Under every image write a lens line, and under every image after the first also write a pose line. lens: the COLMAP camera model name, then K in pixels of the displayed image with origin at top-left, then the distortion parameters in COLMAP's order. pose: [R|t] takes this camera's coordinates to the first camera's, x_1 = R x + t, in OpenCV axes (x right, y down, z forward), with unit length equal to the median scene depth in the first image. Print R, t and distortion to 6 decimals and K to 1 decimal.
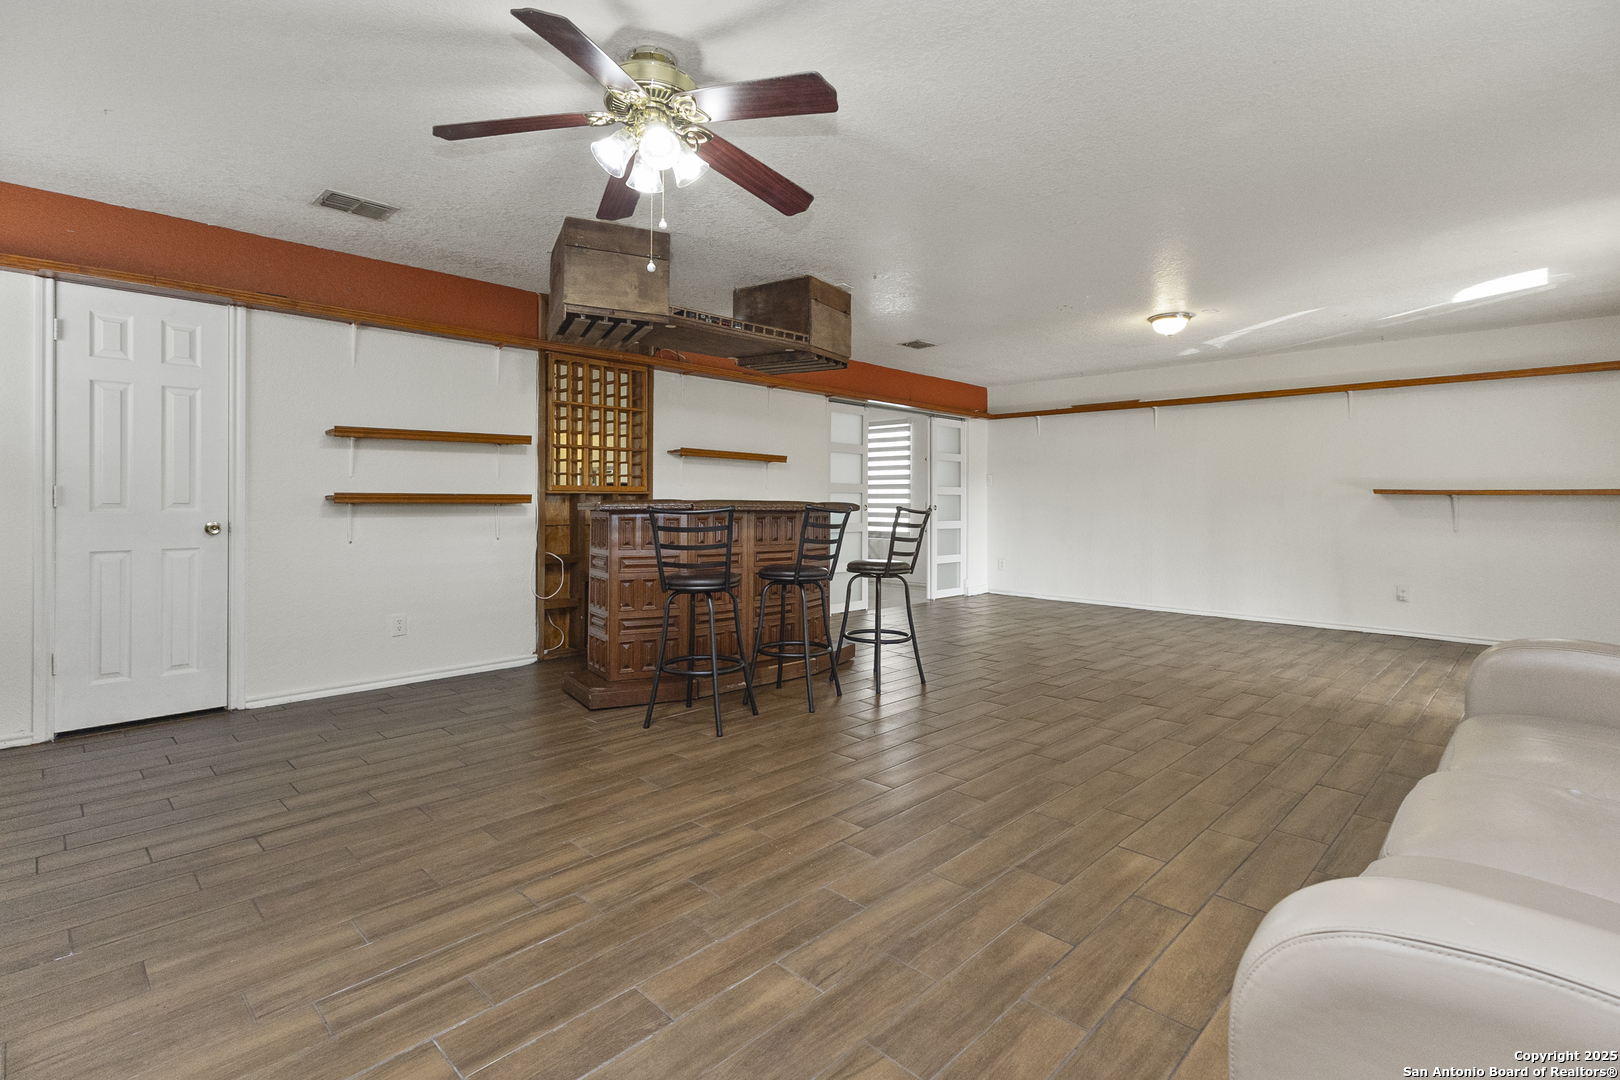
lens RADIAL K [[752.8, 0, 820.0], [0, 752.8, 504.1], [0, 0, 1]] dist [0.004841, -0.000315]
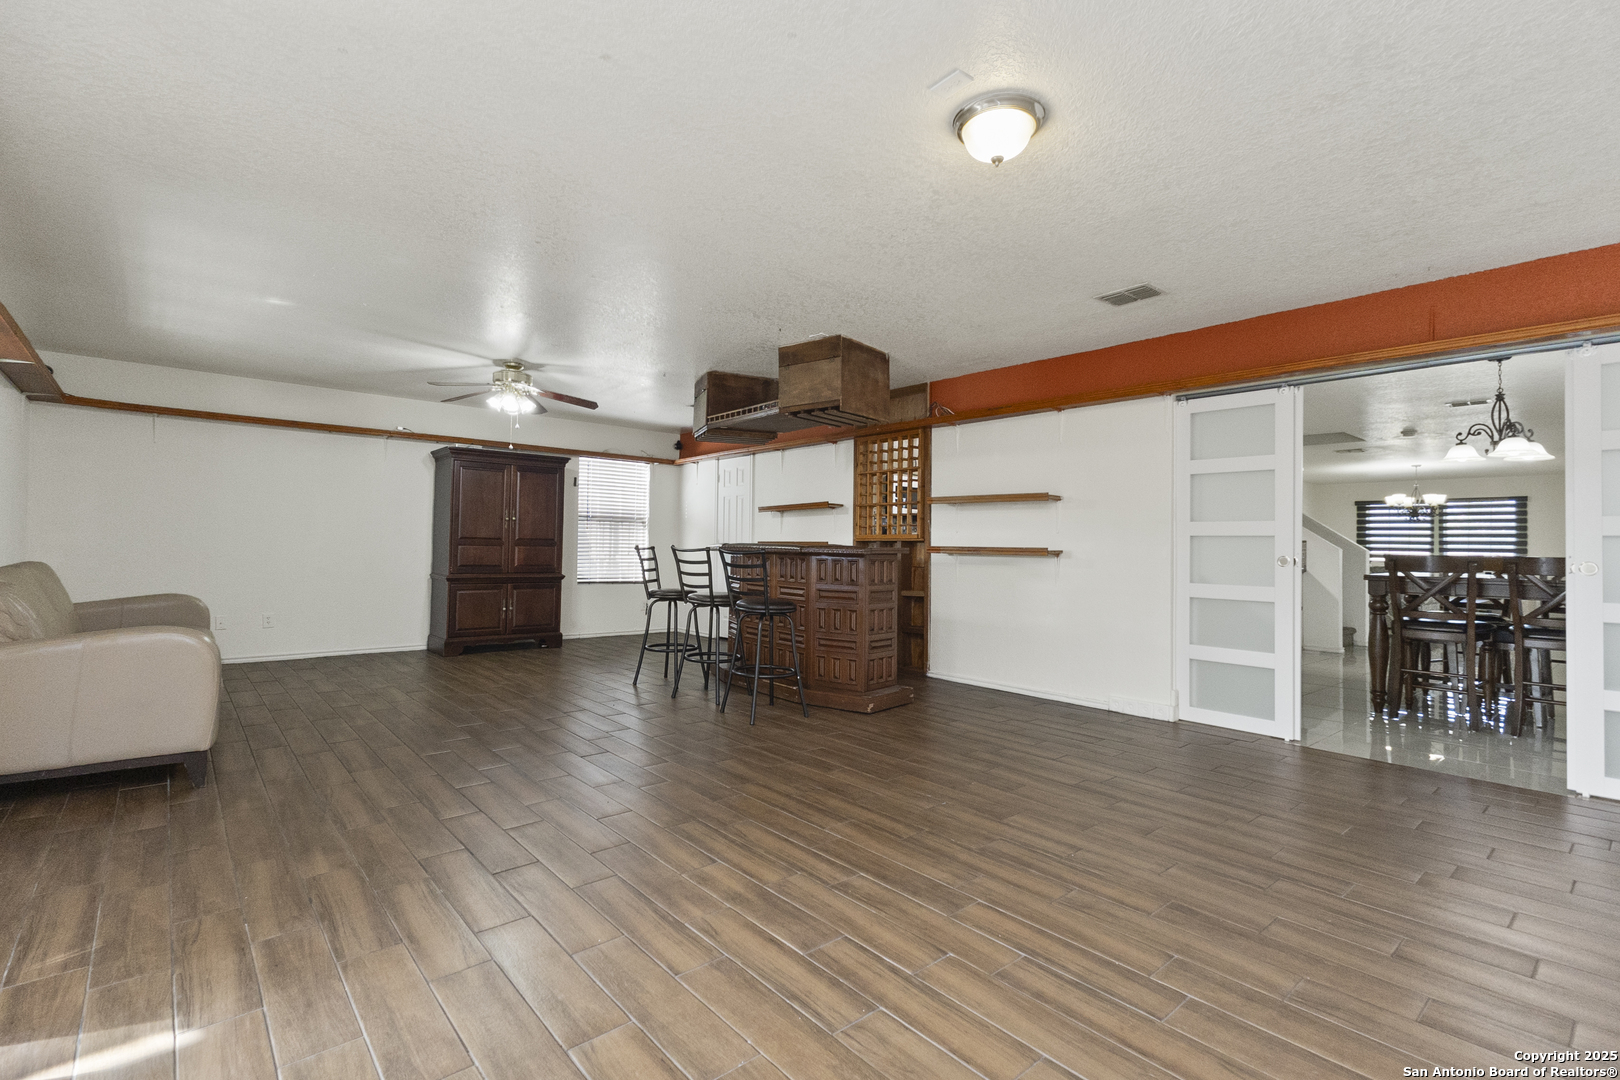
lens RADIAL K [[752.8, 0, 813.3], [0, 752.8, 543.9], [0, 0, 1]] dist [0.004841, -0.000315]
pose [[-0.077322, -0.002081, -0.997004, 0.973246], [-0.007758, 0.999969, -0.001485, -0.005047], [0.996976, 0.007619, -0.077336, 0.981871]]
